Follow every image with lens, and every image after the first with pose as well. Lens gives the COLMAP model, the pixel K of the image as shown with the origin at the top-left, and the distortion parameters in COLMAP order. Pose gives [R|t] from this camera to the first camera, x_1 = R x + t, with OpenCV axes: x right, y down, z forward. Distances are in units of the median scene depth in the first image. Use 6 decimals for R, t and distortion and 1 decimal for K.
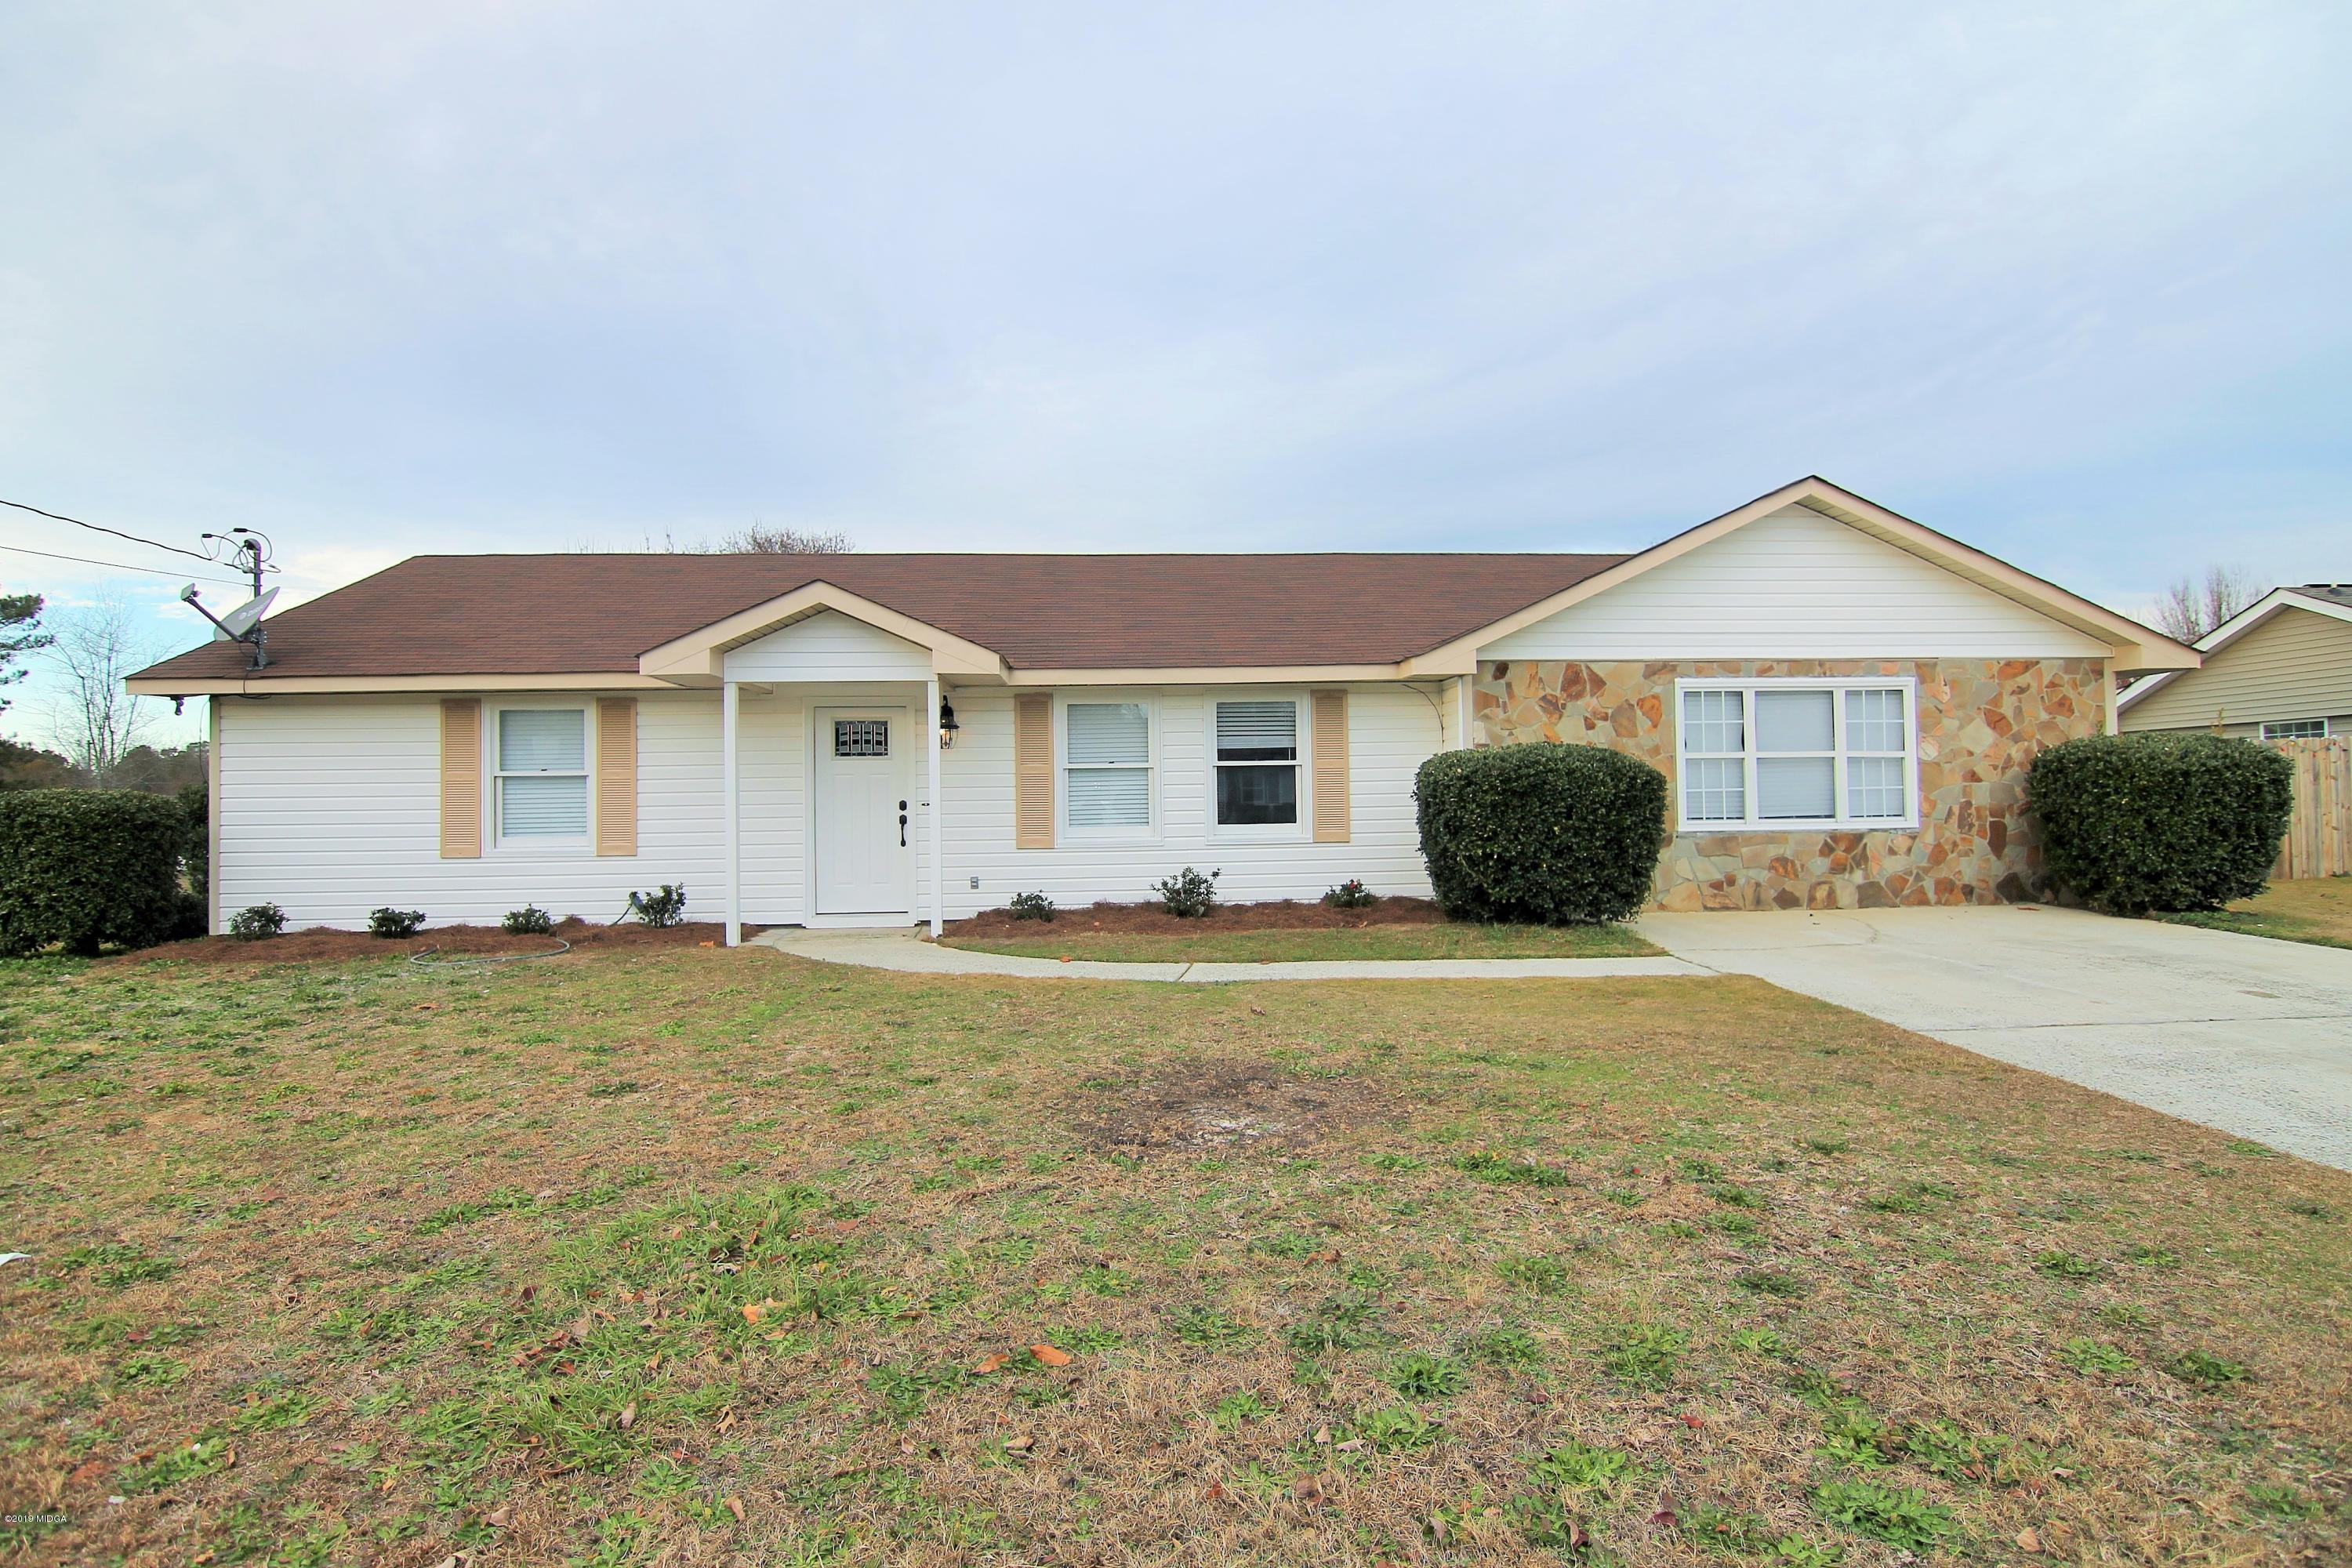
lens RADIAL K [[1192.2, 0, 1191.8], [0, 1192.2, 783.8], [0, 0, 1]] dist [-0.001773, -0.000076]
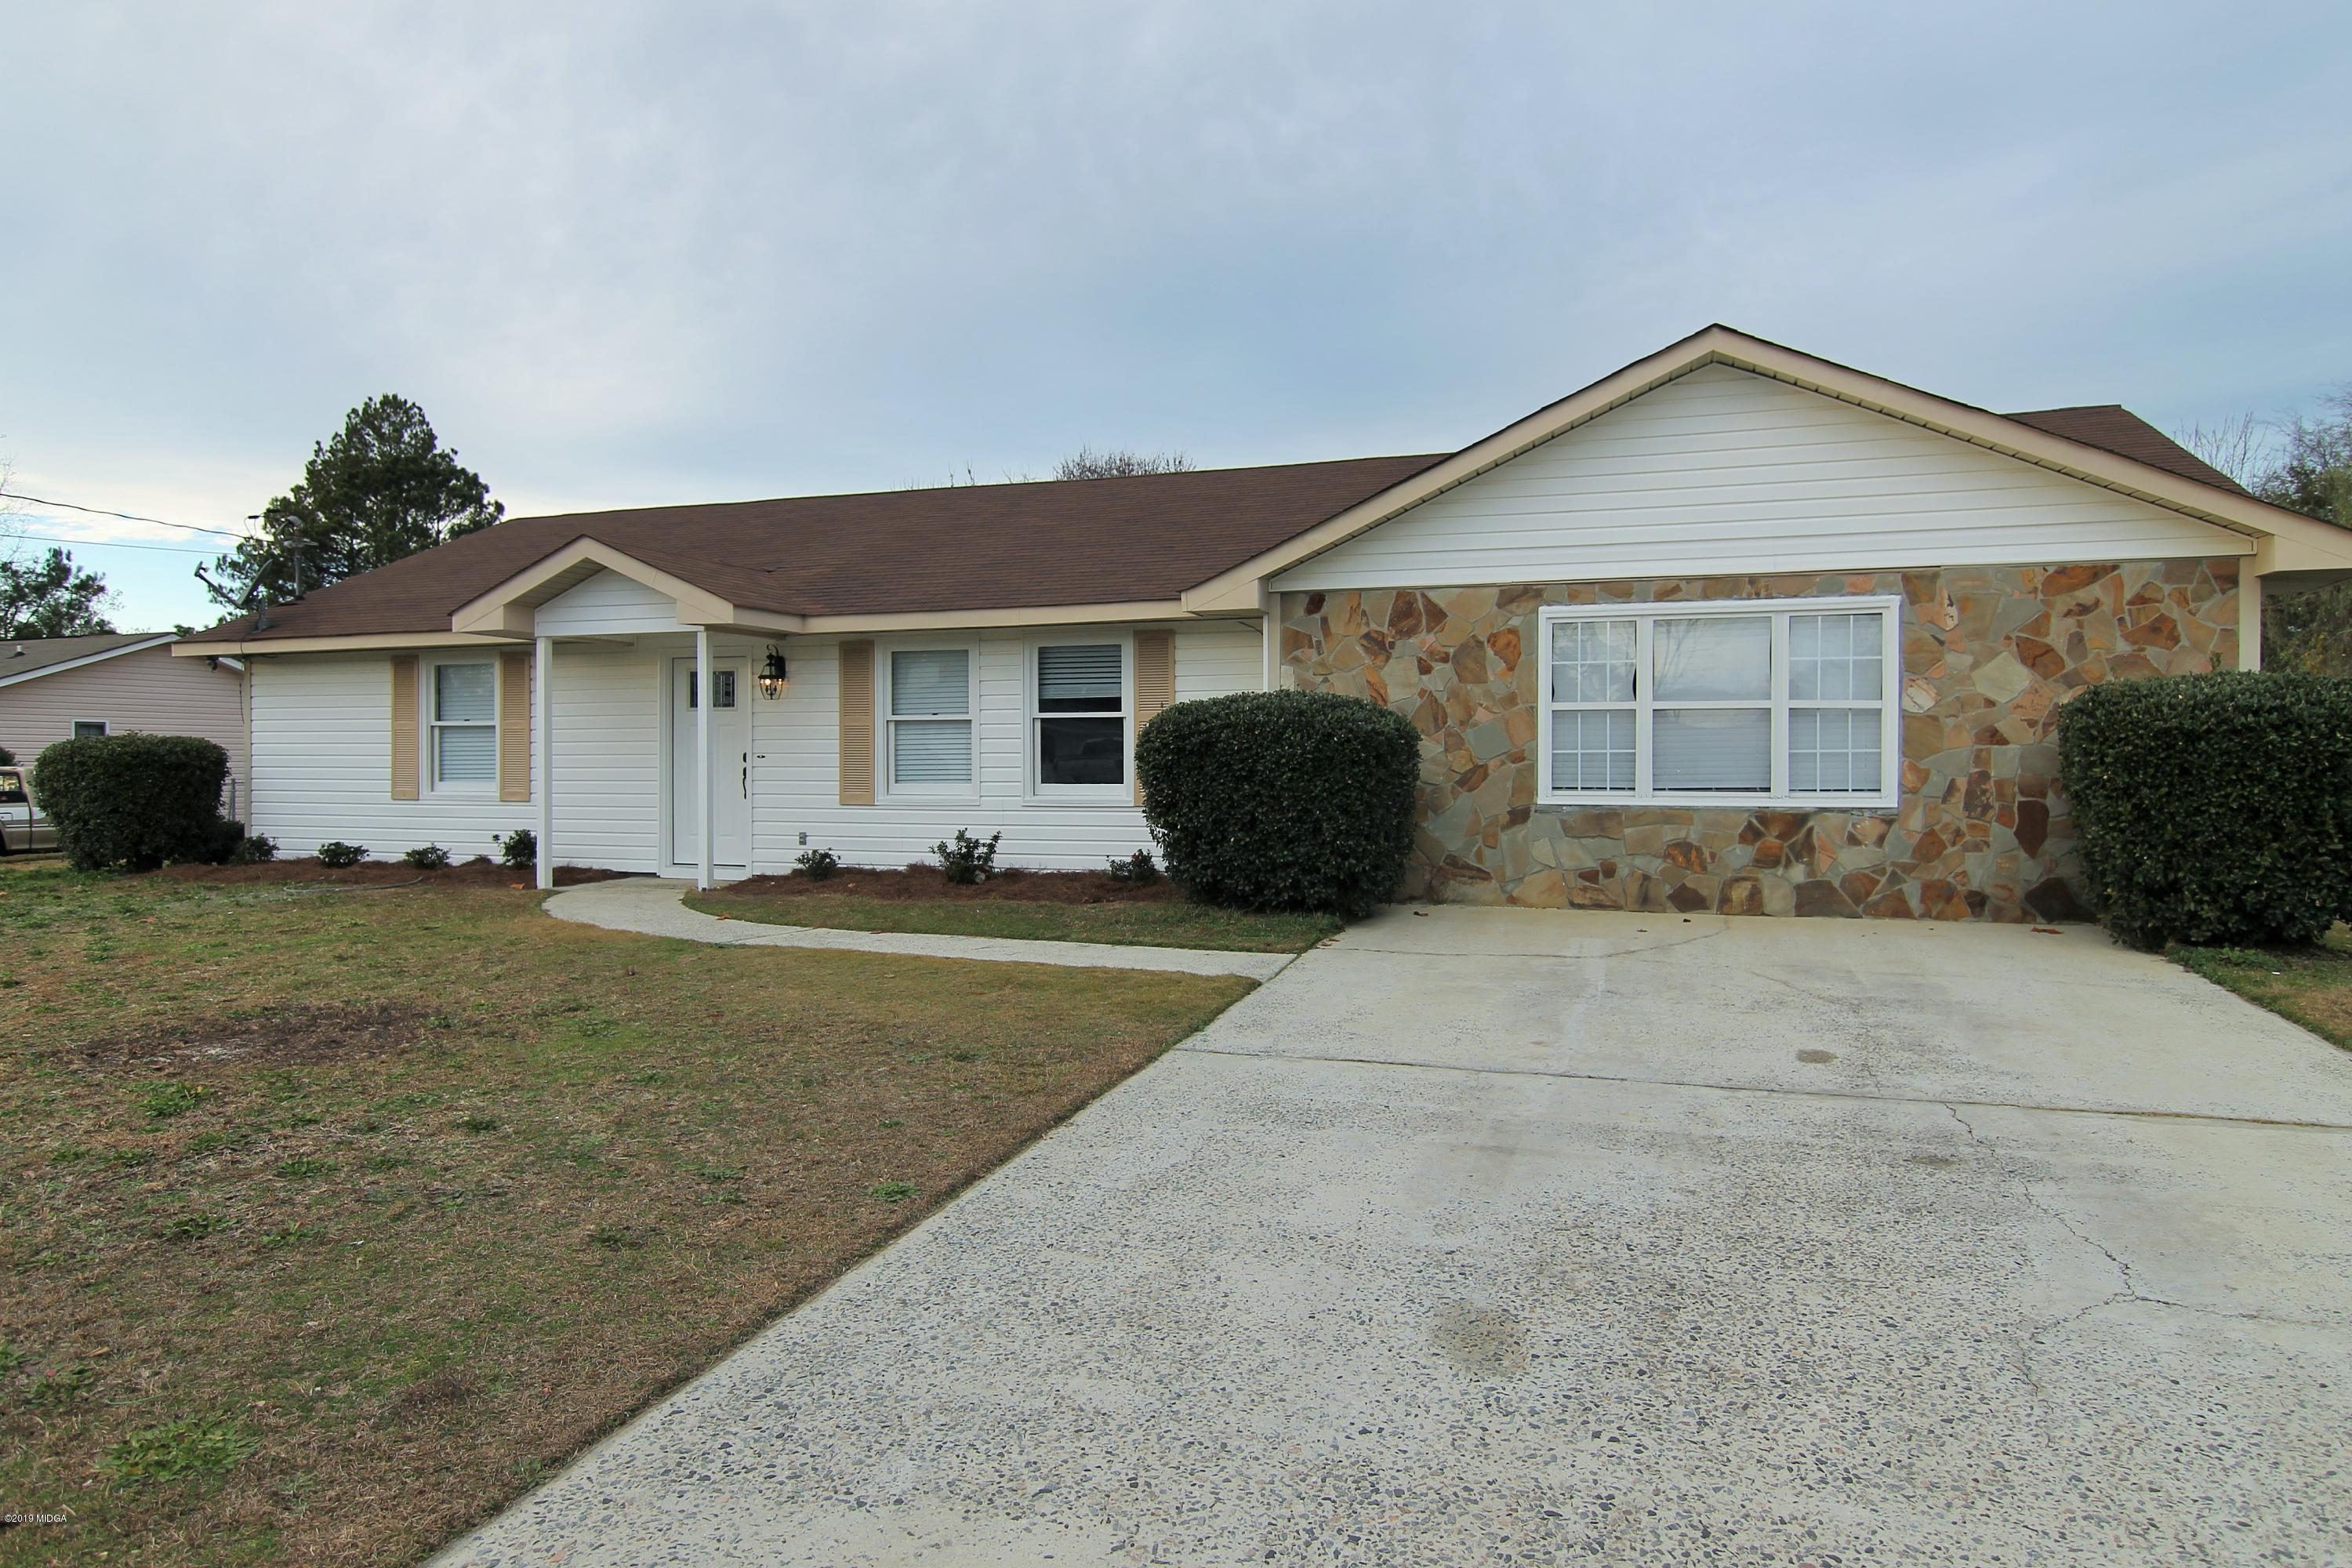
lens RADIAL K [[1420.0, 0, 1176.0], [0, 1420.0, 784.0], [0, 0, 1]] dist [0.006359, -0.000193]
pose [[0.924606, 0.020614, -0.380367, 0.538210], [-0.006382, 0.999233, 0.038642, -0.007491], [0.380871, -0.033302, 0.924028, 0.053924]]
